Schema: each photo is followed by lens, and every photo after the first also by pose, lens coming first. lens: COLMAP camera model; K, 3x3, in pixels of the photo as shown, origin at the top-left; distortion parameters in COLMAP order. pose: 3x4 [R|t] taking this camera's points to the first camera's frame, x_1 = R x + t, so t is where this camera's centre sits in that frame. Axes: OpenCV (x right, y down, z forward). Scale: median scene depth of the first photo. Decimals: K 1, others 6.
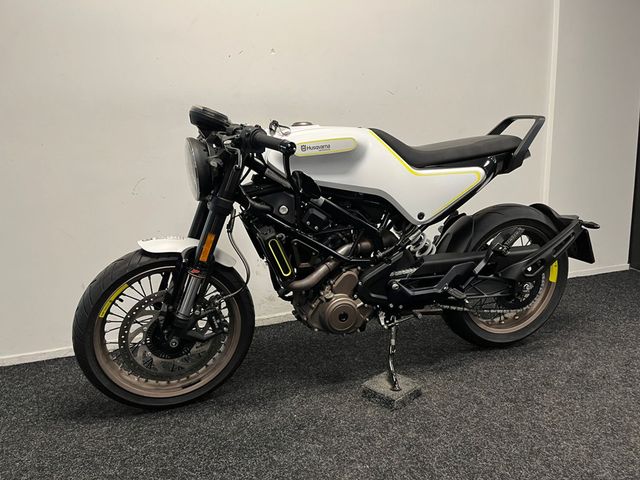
lens RADIAL K [[488.3, 0, 318.4], [0, 488.3, 243.3], [0, 0, 1]] dist [0.068803, -0.093277]
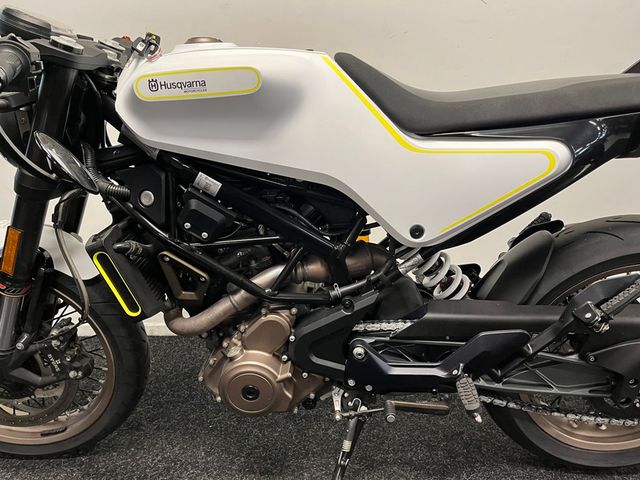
lens RADIAL K [[488.3, 0, 318.4], [0, 488.3, 243.3], [0, 0, 1]] dist [0.068803, -0.093277]
pose [[0.939971, 0.128658, -0.316073, 0.275494], [-0.095385, 0.988345, 0.118643, -0.094461], [0.327654, -0.081372, 0.941287, 0.484128]]
